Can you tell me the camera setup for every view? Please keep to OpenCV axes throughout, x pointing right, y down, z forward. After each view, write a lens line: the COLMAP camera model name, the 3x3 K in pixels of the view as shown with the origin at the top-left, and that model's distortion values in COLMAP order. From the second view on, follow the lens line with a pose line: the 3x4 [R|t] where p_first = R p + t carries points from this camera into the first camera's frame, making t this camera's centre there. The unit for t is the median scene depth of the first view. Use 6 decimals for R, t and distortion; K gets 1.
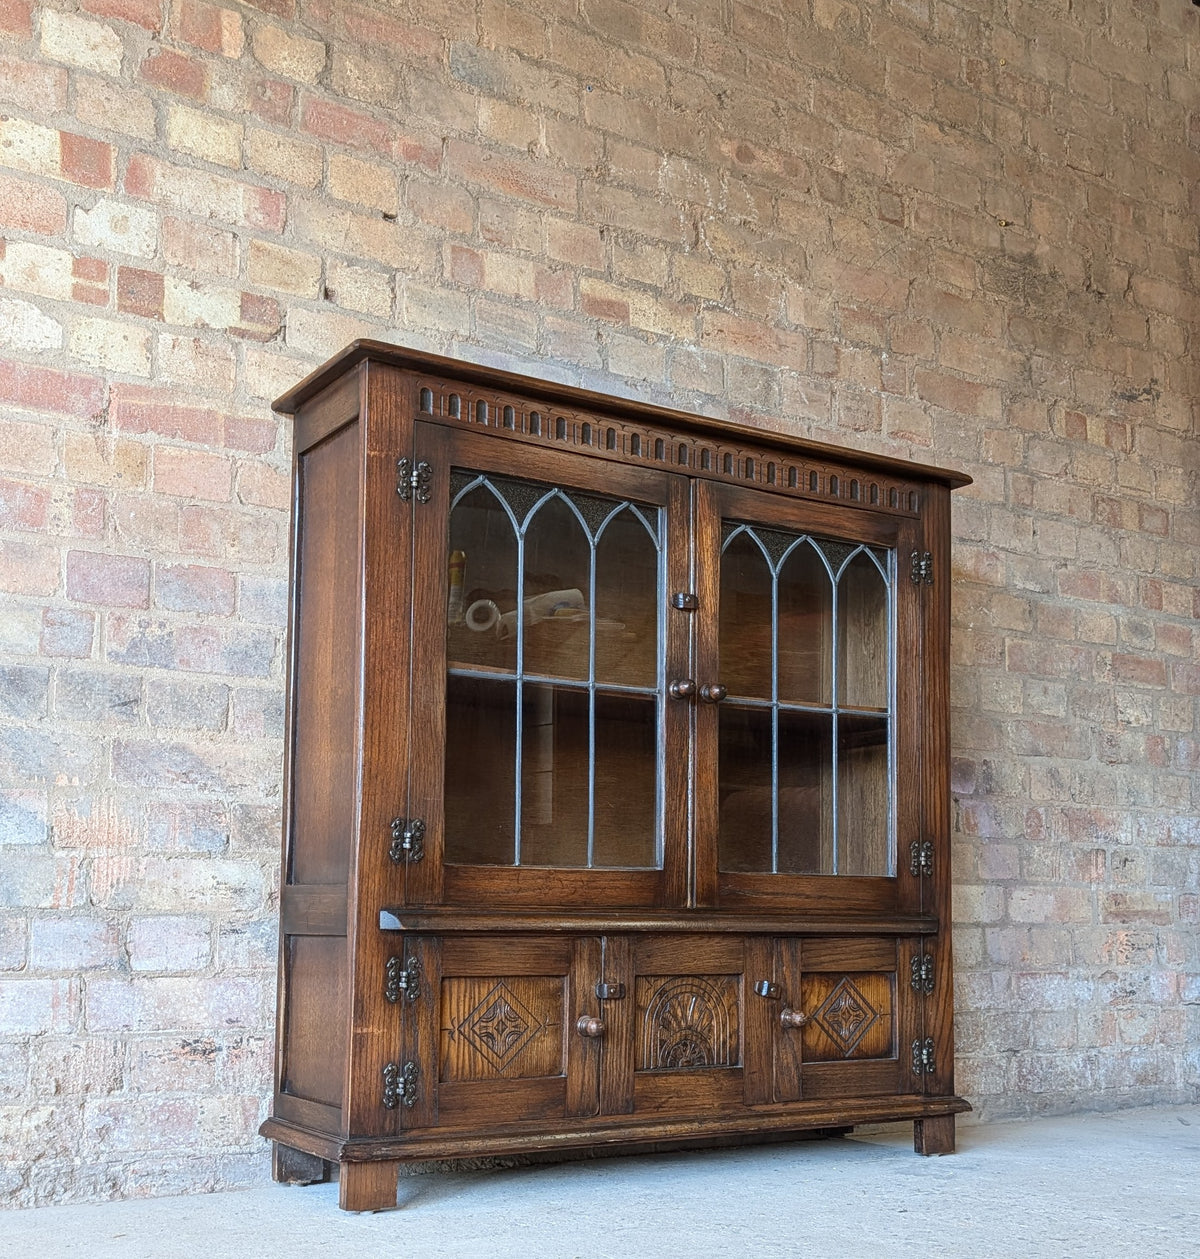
lens RADIAL K [[1629.6, 0, 696.1], [0, 1629.6, 784.3], [0, 0, 1]] dist [0.032577, -0.060719]
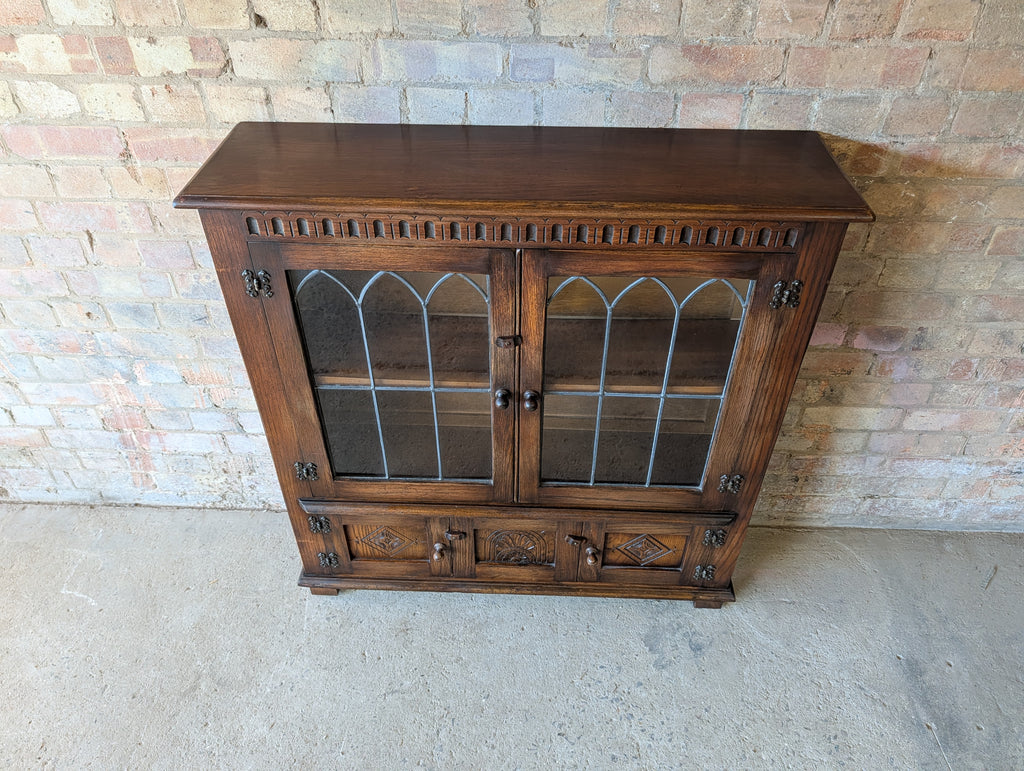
lens RADIAL K [[742.5, 0, 506.7], [0, 742.5, 382.6], [0, 0, 1]] dist [0.003883, -0.001267]
pose [[0.797786, 0.386128, -0.463080, 0.264982], [0.058181, 0.715151, 0.696544, -0.482045], [0.600128, -0.582635, 0.548072, 0.677058]]
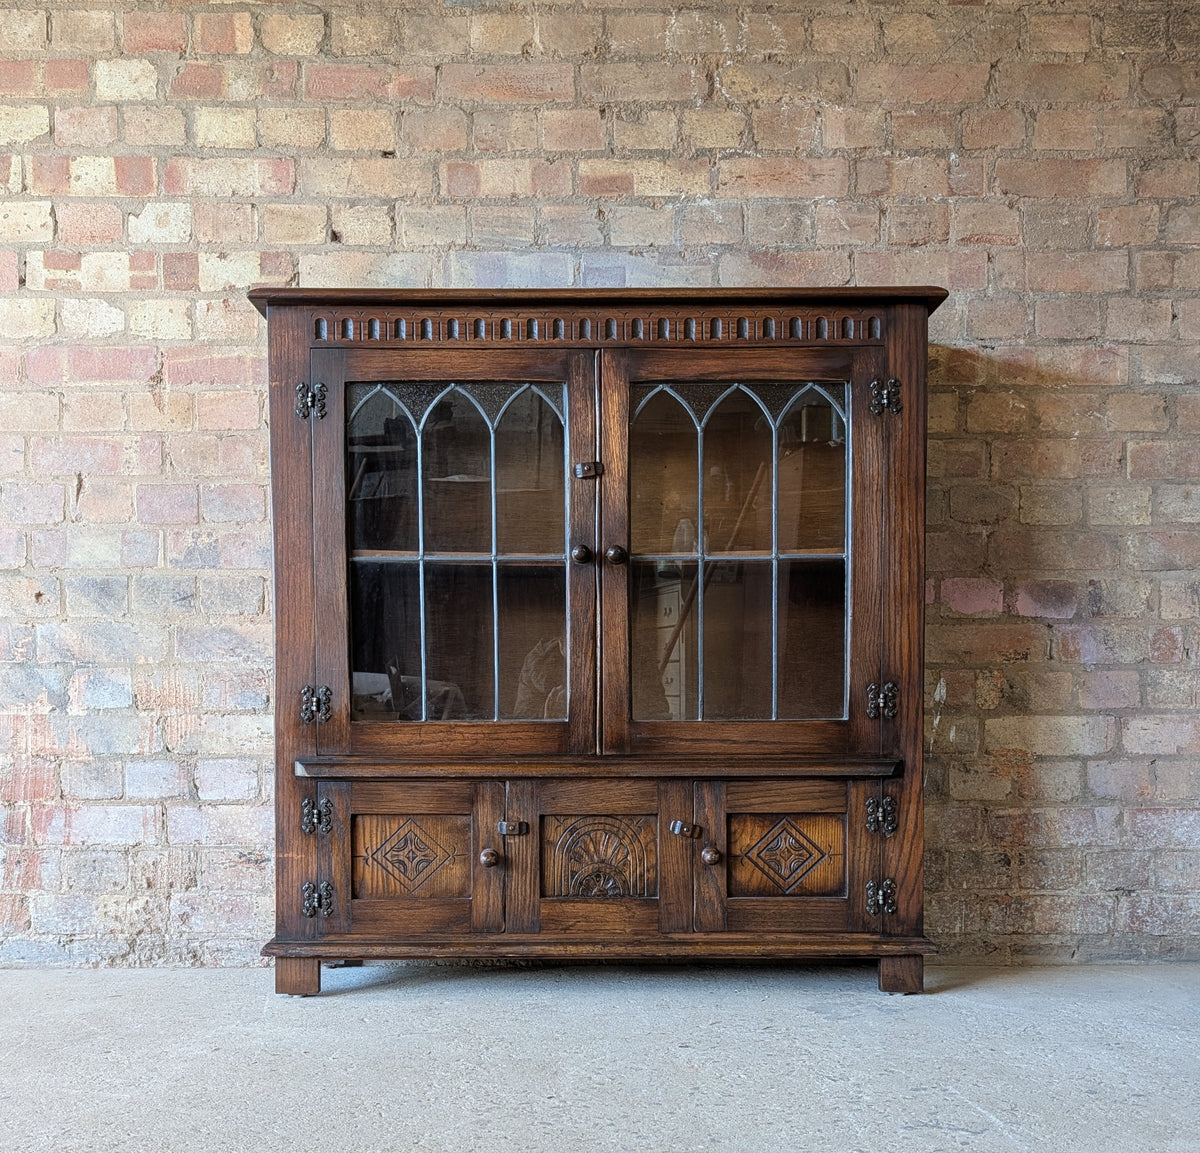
lens RADIAL K [[1448.8, 0, 589.6], [0, 1448.8, 755.6], [0, 0, 1]] dist [0.023265, -0.031604]
pose [[0.823659, 0.012518, -0.566948, 0.540502], [0.058388, 0.992571, 0.106742, -0.027287], [0.564072, -0.121022, 0.816809, 0.199088]]
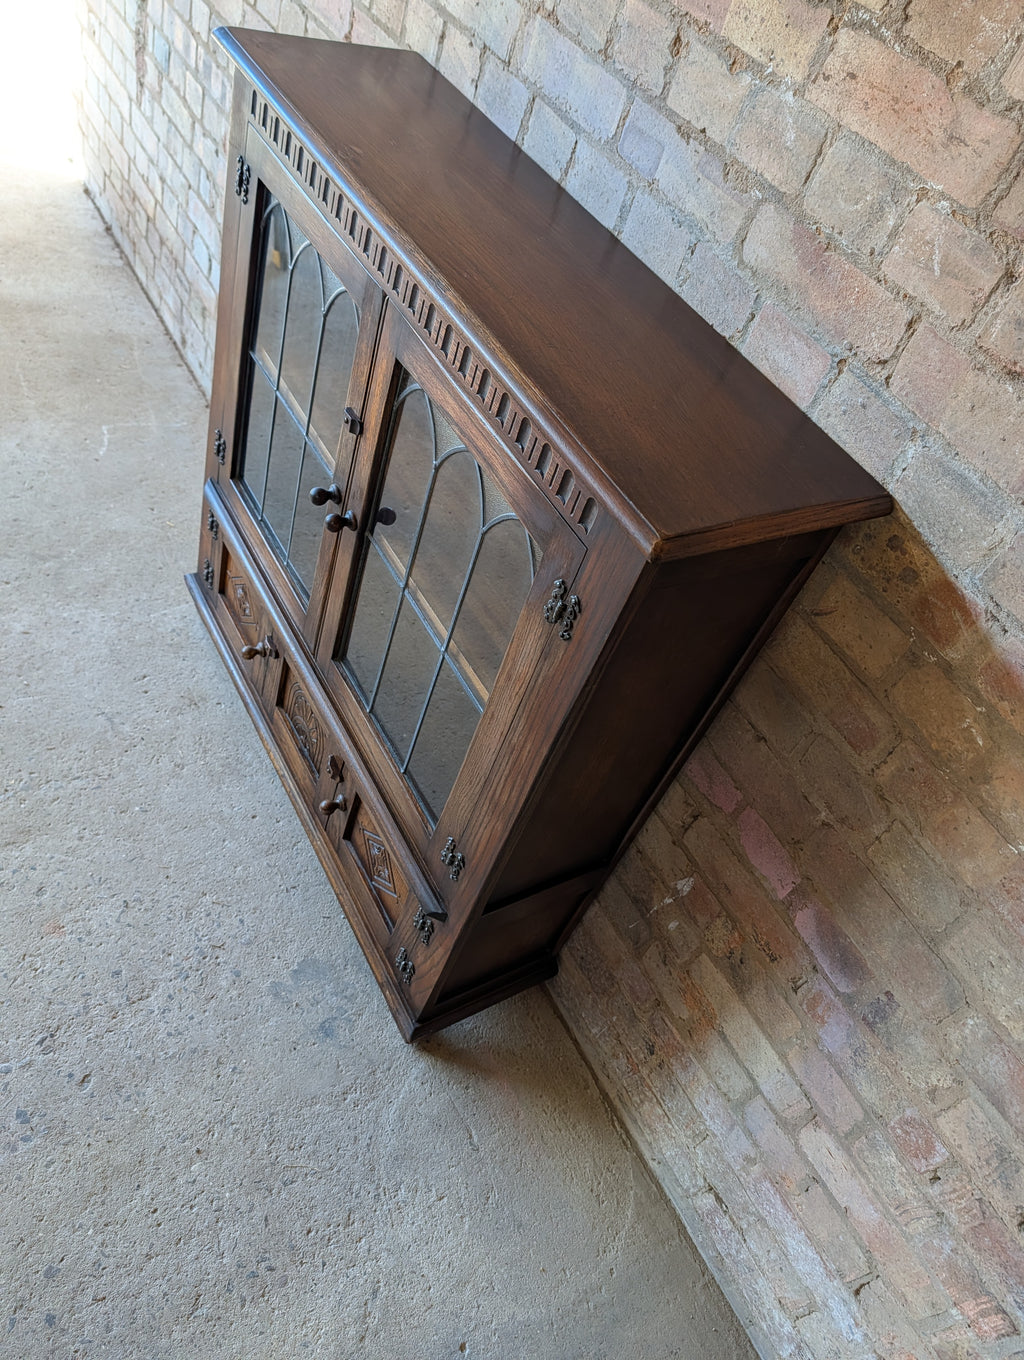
lens RADIAL K [[986.2, 0, 511.9], [0, 986.2, 659.6], [0, 0, 1]] dist [0.003883, -0.001267]
pose [[-0.066757, 0.700862, -0.710166, 0.464547], [-0.191021, 0.689611, 0.698533, -0.418174], [0.979313, 0.182288, 0.087843, 1.066871]]
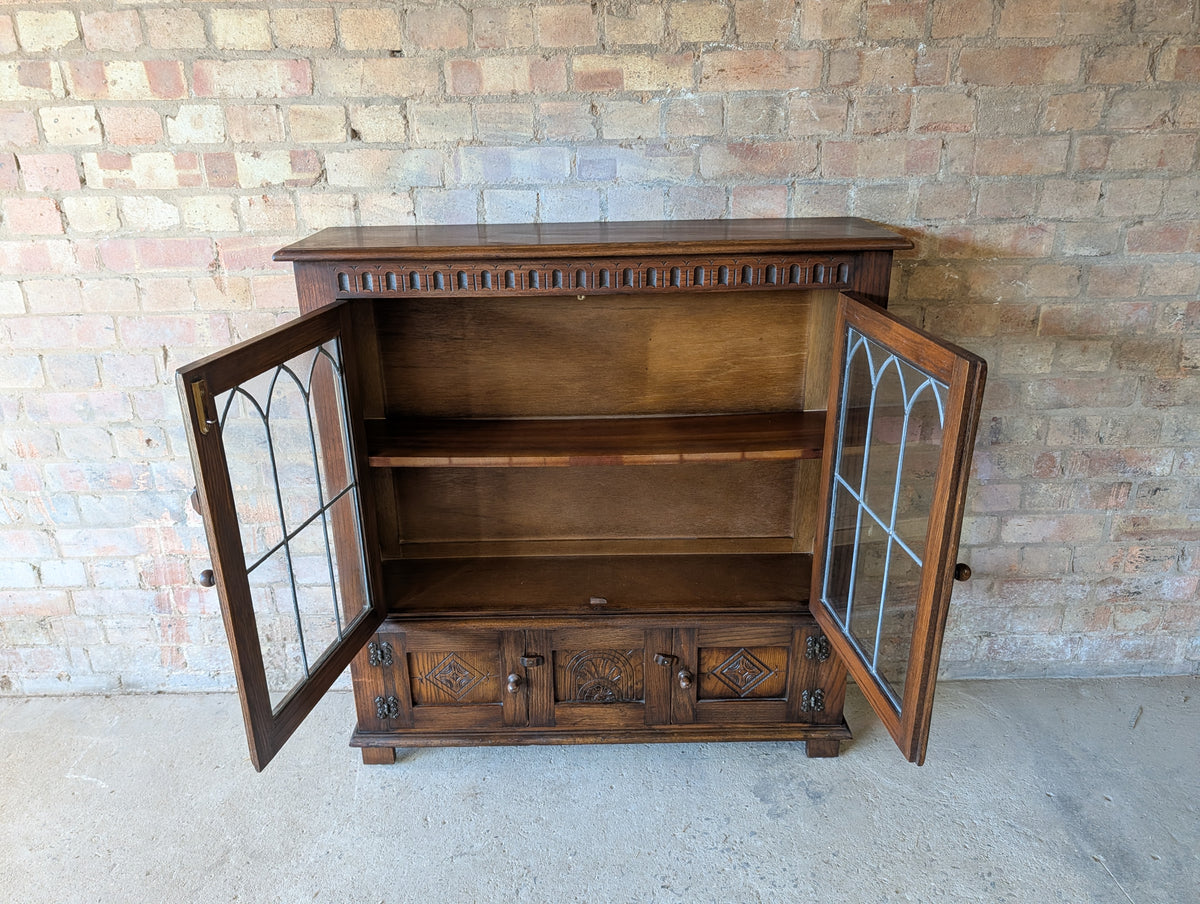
lens RADIAL K [[868.0, 0, 586.1], [0, 868.0, 454.8], [0, 0, 1]] dist [0.004459, -0.000227]
pose [[0.821449, 0.187647, -0.538527, 0.361090], [0.074529, 0.900893, 0.427595, -0.358739], [0.565392, -0.391383, 0.726052, 0.503686]]
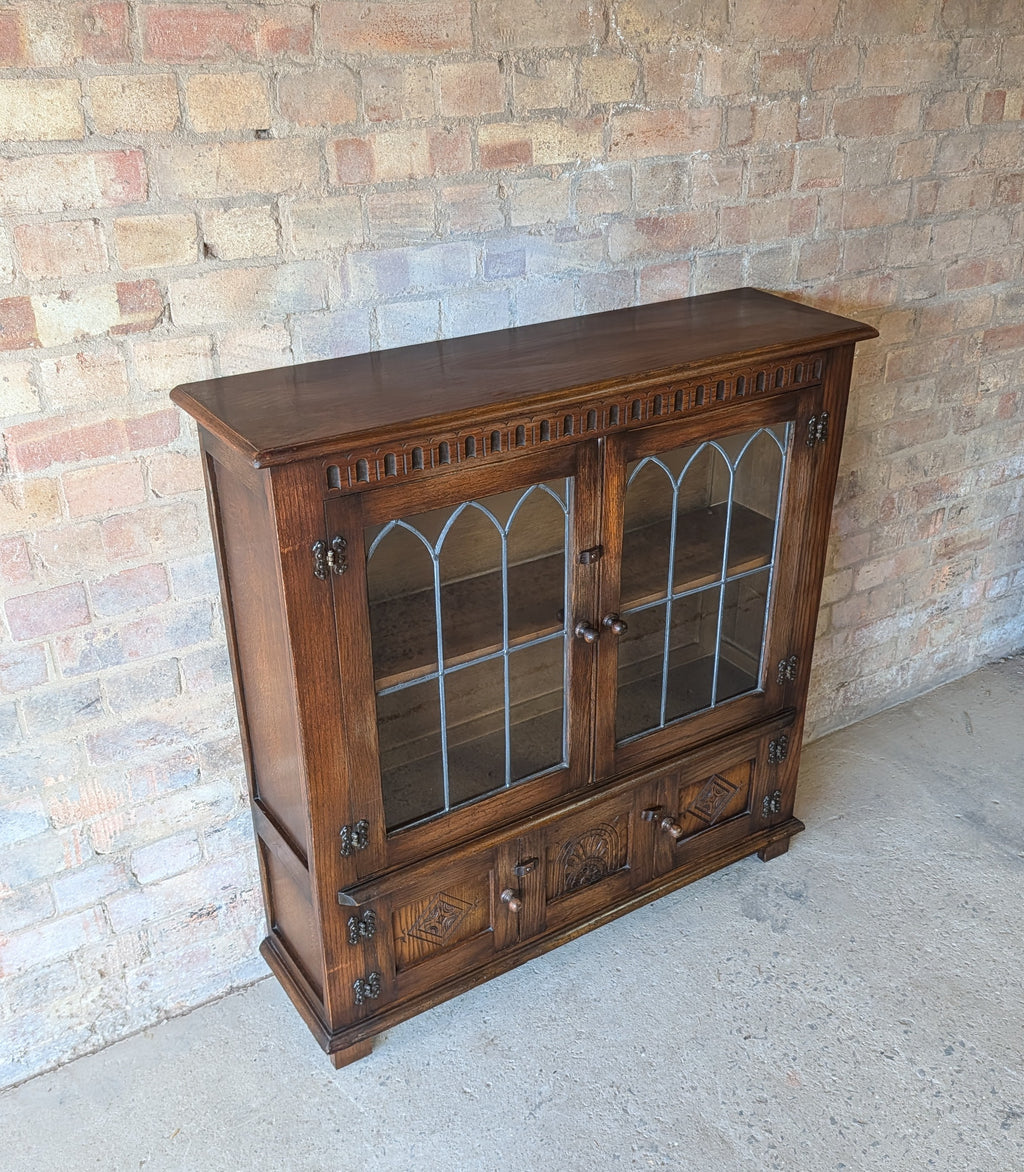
lens RADIAL K [[1252.7, 0, 569.1], [0, 1252.7, 648.6], [0, 0, 1]] dist [0.007641, -0.004167]
pose [[0.999970, 0.007361, 0.002561, -0.022838], [-0.007500, 0.819372, 0.573213, -0.530996], [0.002121, -0.573215, 0.819402, 0.299790]]
